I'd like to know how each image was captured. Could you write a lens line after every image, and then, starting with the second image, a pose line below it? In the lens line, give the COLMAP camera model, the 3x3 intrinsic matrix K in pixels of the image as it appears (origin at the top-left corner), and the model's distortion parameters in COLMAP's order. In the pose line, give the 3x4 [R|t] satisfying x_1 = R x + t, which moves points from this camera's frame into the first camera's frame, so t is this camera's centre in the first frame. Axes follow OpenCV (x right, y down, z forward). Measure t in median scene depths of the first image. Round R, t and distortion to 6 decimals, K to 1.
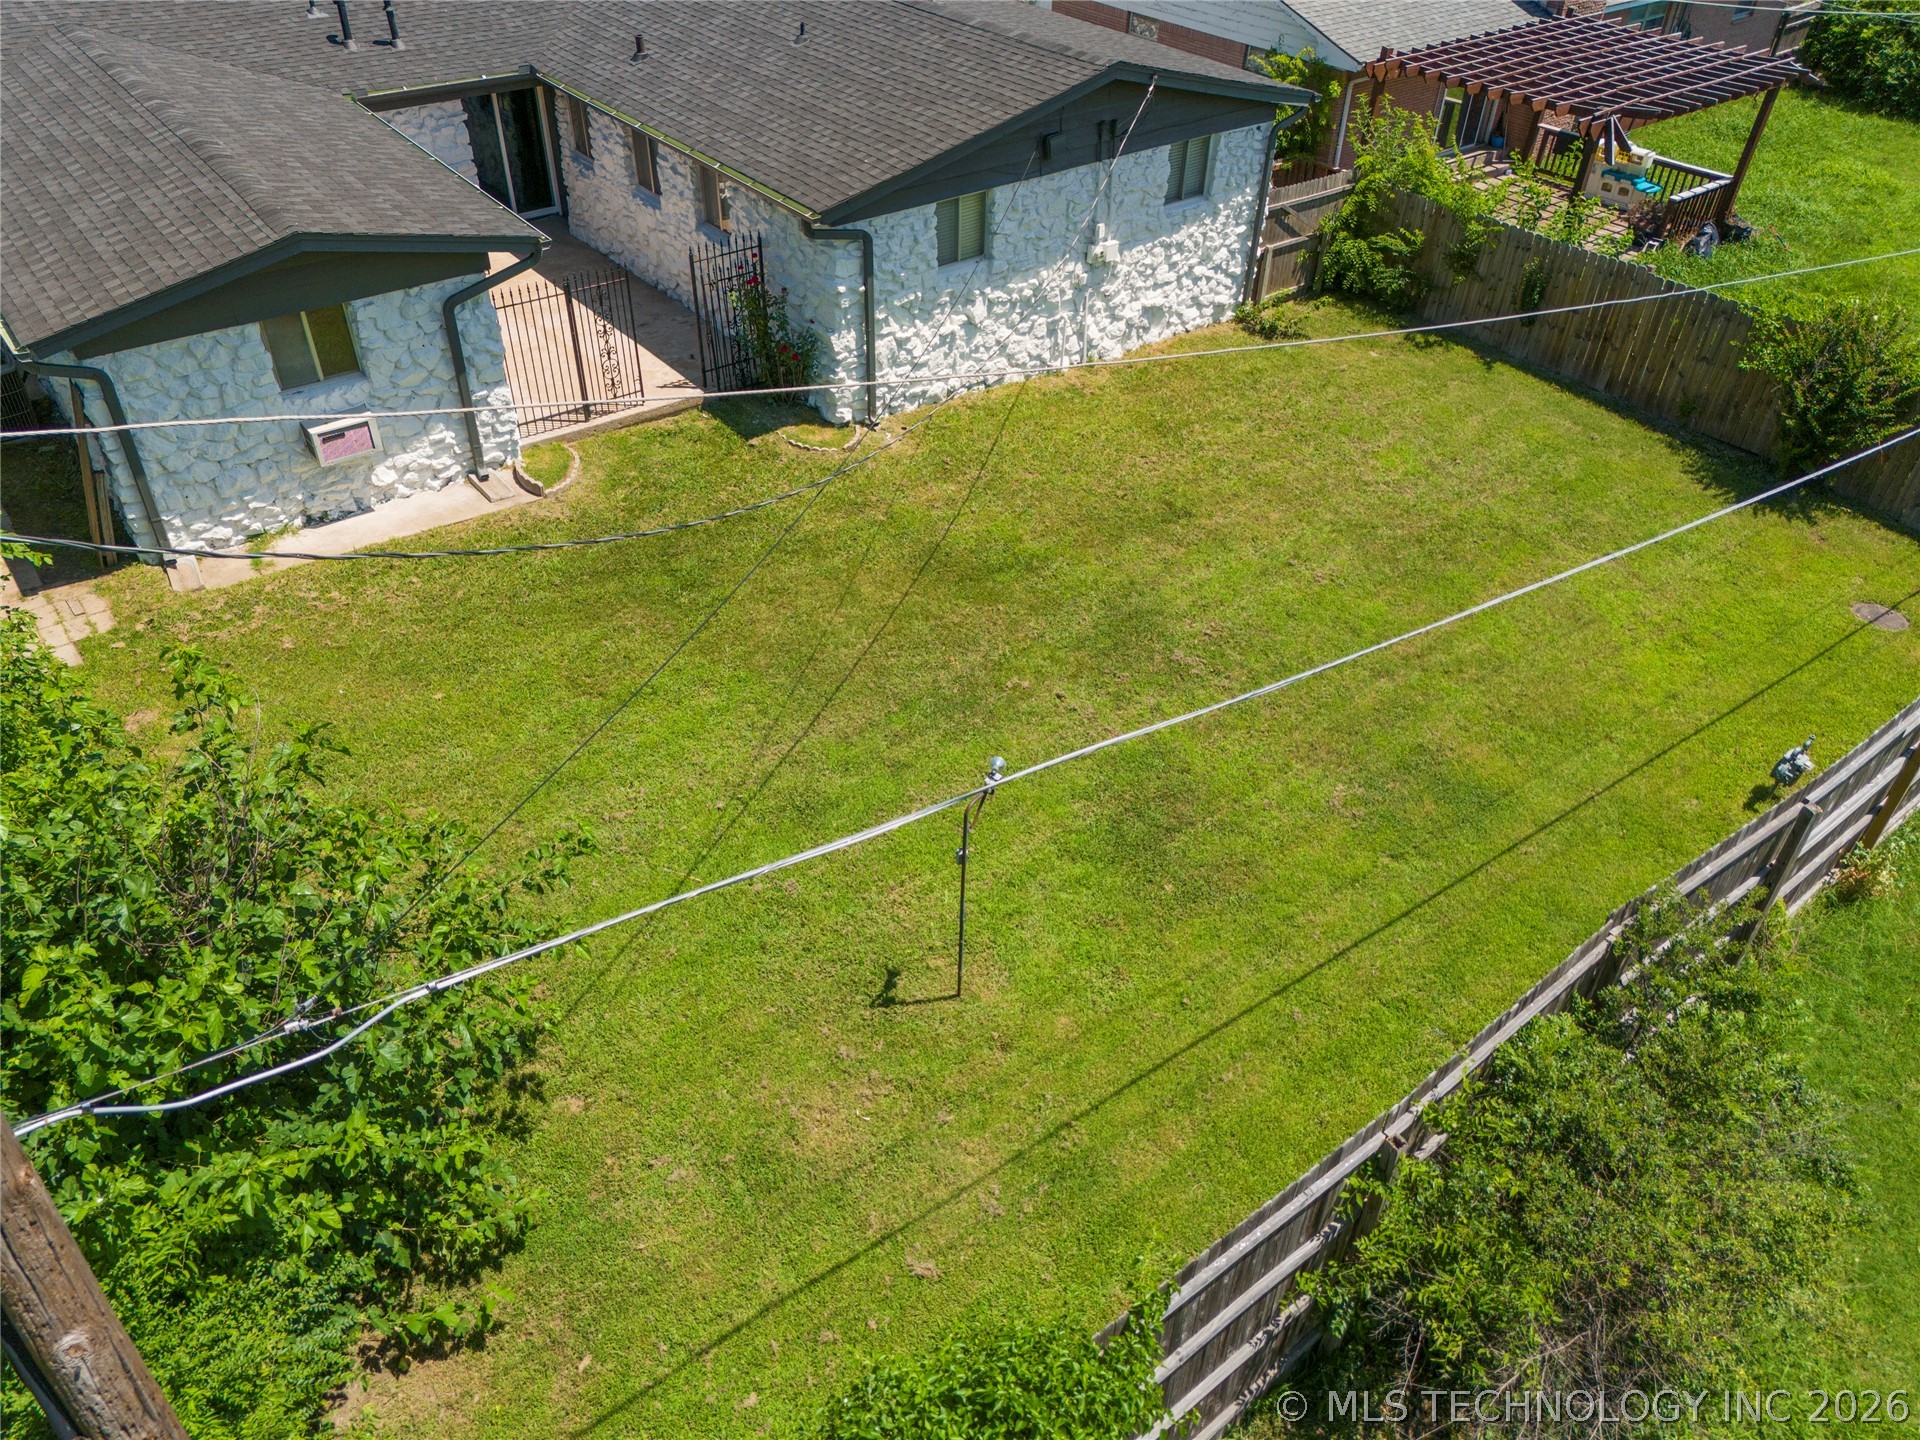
lens RADIAL K [[1410.6, 0, 953.0], [0, 1410.6, 714.2], [0, 0, 1]] dist [0.035472, -0.002311]
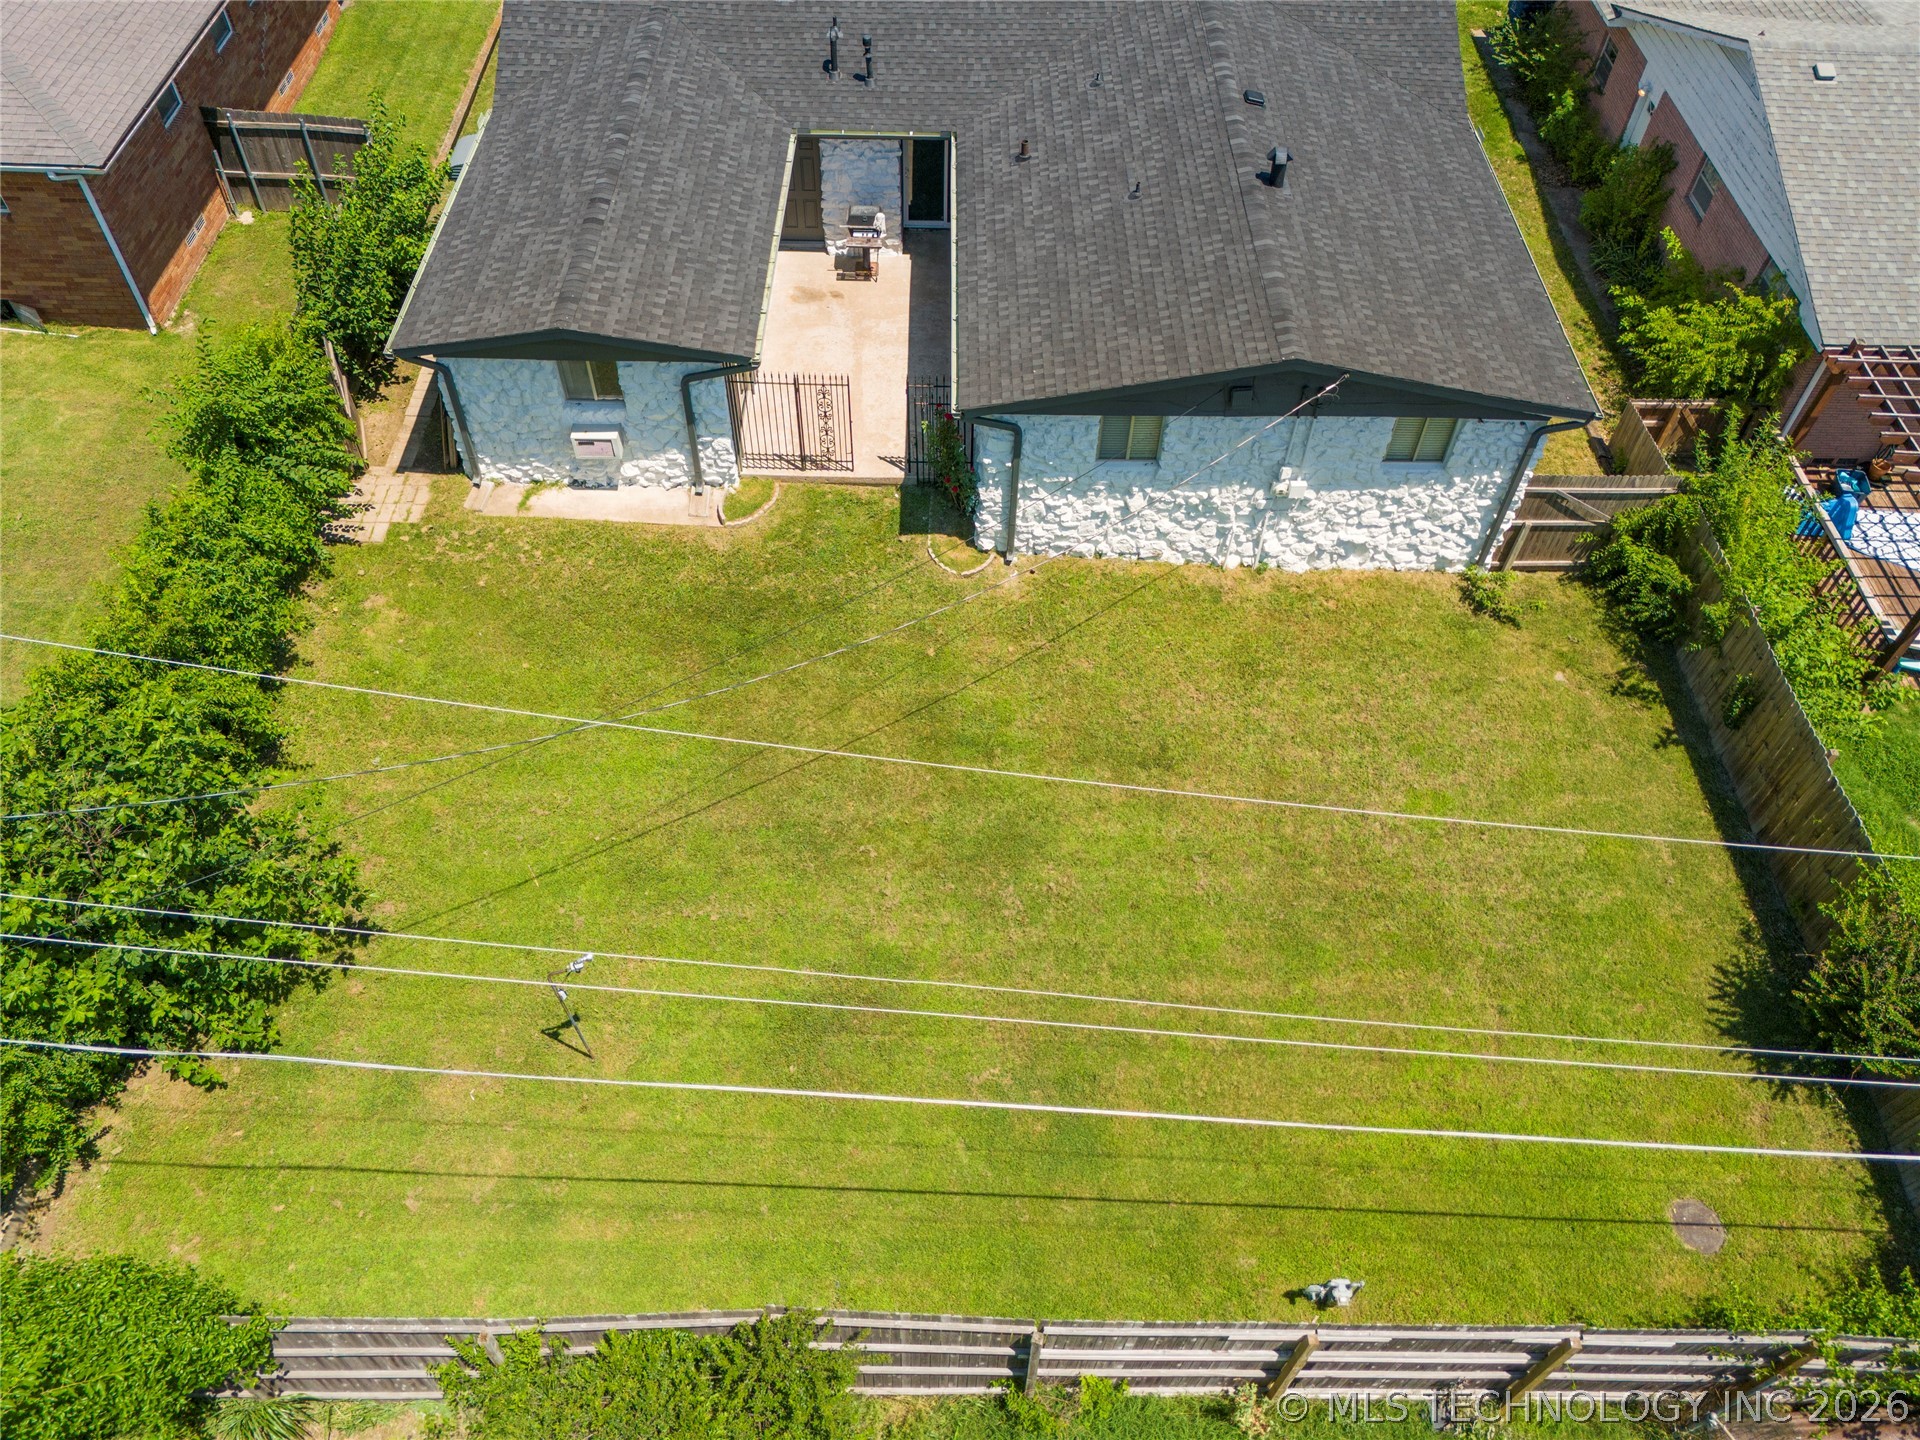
lens RADIAL K [[1374.2, 0, 960.0], [0, 1374.2, 720.0], [0, 0, 1]] dist [0.055186, -0.002846]
pose [[0.787040, 0.475381, -0.393167, 0.412412], [-0.385413, 0.876544, 0.288317, -0.391300], [0.481689, -0.075386, 0.873094, -0.023470]]
